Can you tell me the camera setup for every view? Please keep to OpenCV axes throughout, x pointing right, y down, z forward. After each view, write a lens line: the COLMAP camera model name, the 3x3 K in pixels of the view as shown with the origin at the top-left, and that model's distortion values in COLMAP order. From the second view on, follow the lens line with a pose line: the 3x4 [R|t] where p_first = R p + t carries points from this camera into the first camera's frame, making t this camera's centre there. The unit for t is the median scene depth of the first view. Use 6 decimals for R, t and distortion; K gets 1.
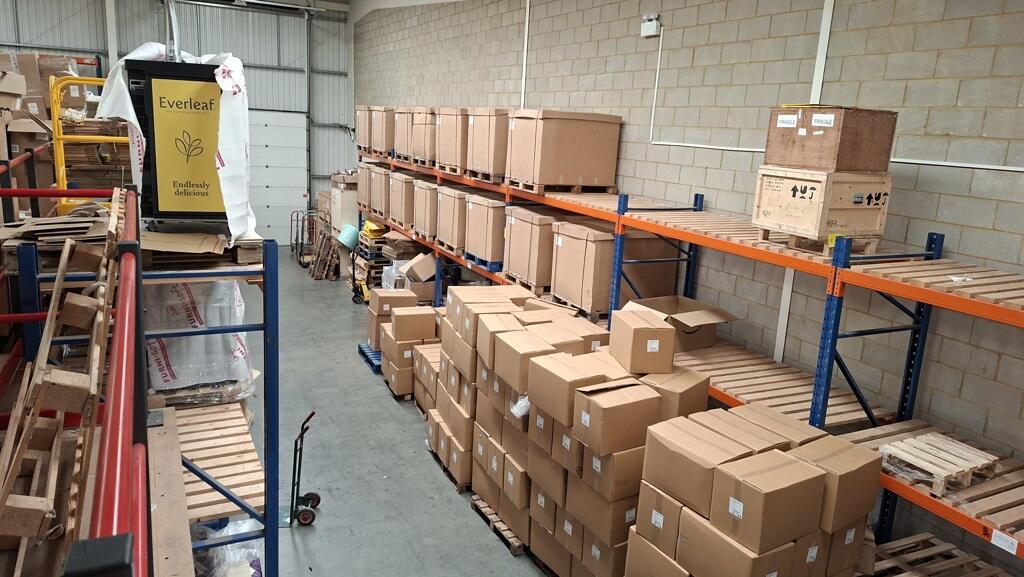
lens RADIAL K [[698.6, 0, 512.0], [0, 698.6, 288.5], [0, 0, 1]] dist [-0.001390, -0.000260]
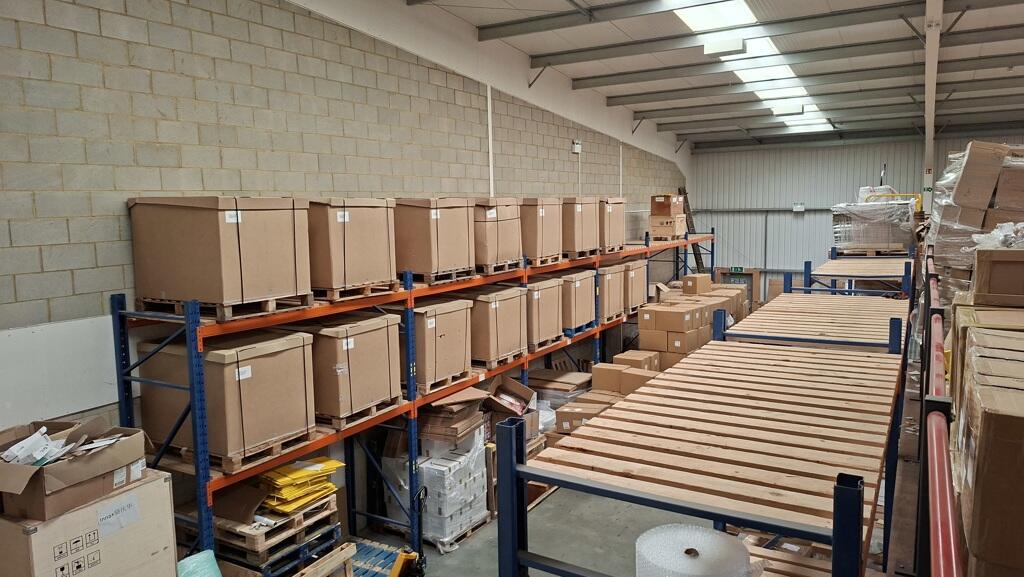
lens RADIAL K [[698.6, 0, 512.0], [0, 698.6, 288.5], [0, 0, 1]] dist [-0.001390, -0.000260]
pose [[-0.553005, -0.137082, 0.821824, -0.875057], [0.185378, 0.941404, 0.281769, -0.425503], [-0.812293, 0.308167, -0.495189, 1.574459]]
